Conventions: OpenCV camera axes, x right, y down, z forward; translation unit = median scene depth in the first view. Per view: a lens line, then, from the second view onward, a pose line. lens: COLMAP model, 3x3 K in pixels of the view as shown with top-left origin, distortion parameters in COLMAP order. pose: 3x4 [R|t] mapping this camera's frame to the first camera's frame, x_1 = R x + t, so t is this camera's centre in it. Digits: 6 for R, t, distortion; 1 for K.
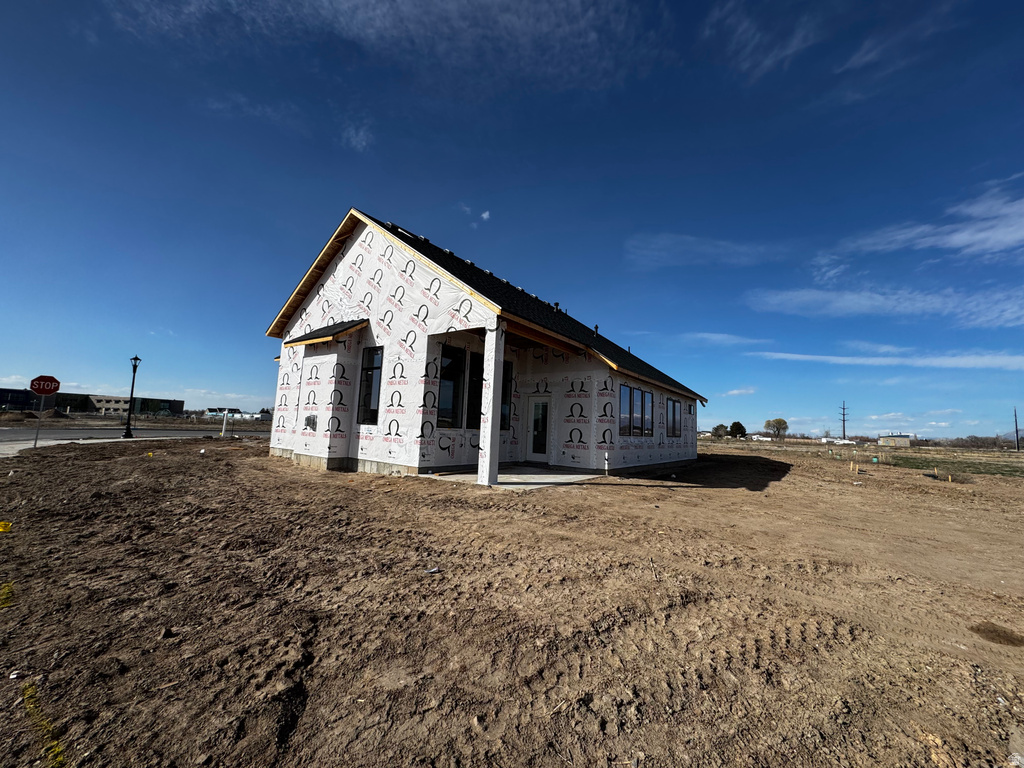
lens RADIAL K [[407.5, 0, 512.3], [0, 407.5, 381.5], [0, 0, 1]] dist [-0.003303, -0.000133]
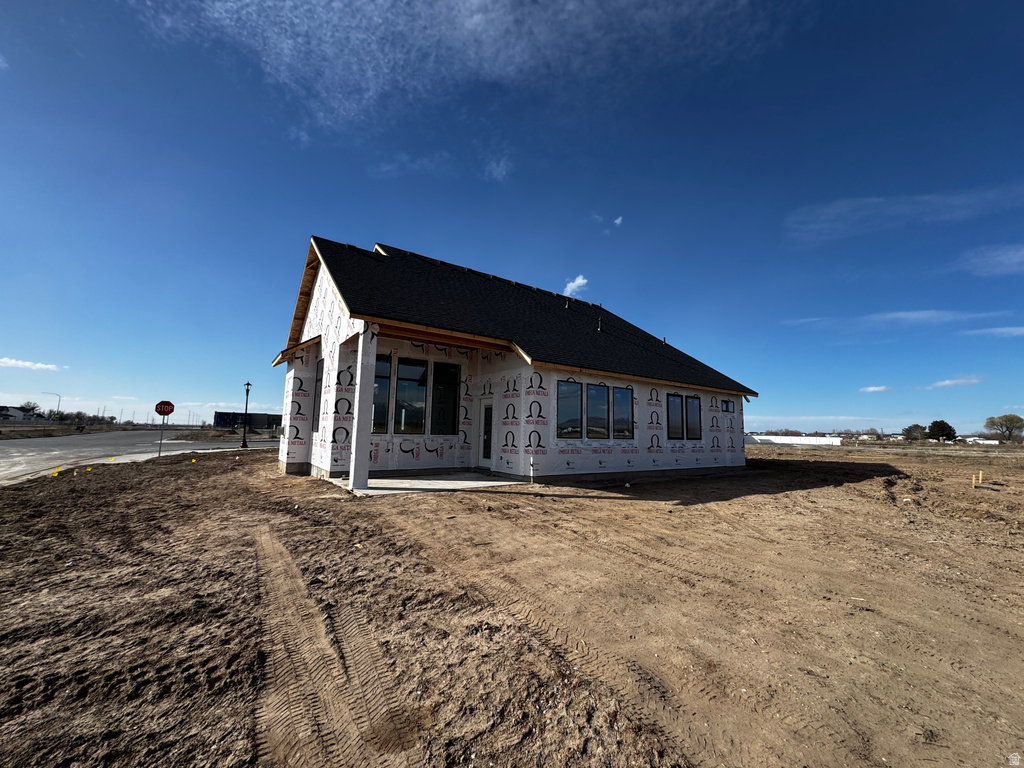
lens RADIAL K [[407.5, 0, 512.3], [0, 407.5, 381.5], [0, 0, 1]] dist [-0.003303, -0.000133]
pose [[0.951327, -0.060077, -0.302272, 0.439887], [0.054236, 0.998144, -0.027687, 0.028109], [0.303374, 0.009945, 0.952820, 0.119083]]
